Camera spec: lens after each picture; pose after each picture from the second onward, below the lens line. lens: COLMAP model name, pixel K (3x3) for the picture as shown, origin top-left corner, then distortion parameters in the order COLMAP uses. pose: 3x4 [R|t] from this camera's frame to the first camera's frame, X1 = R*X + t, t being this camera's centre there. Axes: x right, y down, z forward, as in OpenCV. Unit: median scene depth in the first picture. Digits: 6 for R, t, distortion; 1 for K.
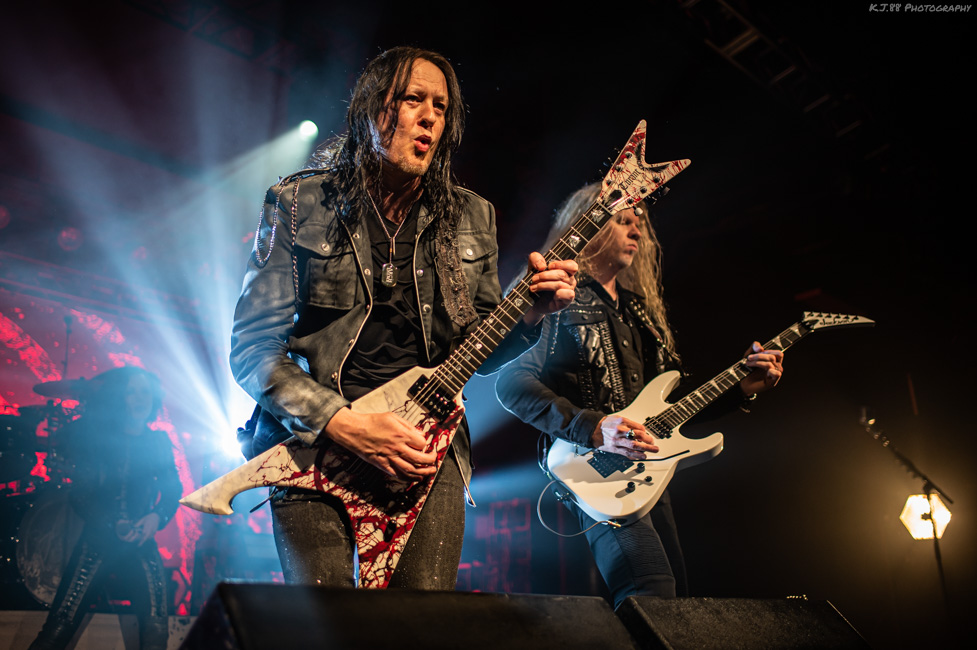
lens RADIAL K [[976.4, 0, 491.0], [0, 976.4, 337.0], [0, 0, 1]] dist [-0.111263, 0.150640]
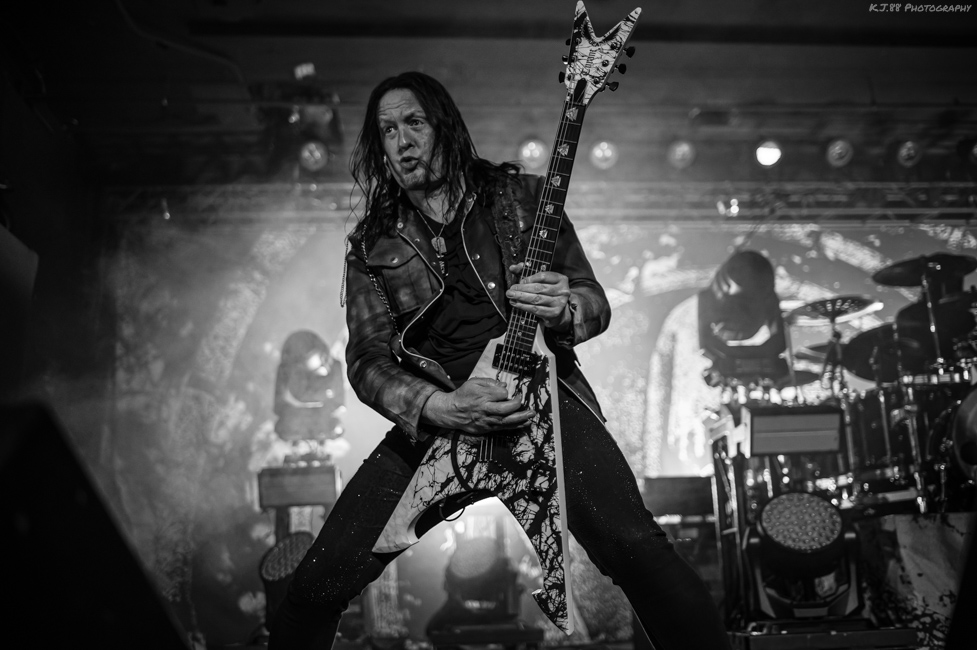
lens RADIAL K [[976.4, 0, 491.0], [0, 976.4, 337.0], [0, 0, 1]] dist [-0.111263, 0.150640]
pose [[0.791443, -0.459311, -0.403300, 0.334215], [0.446054, 0.885114, -0.132697, 0.162583], [0.417916, -0.074871, 0.905395, 0.086044]]
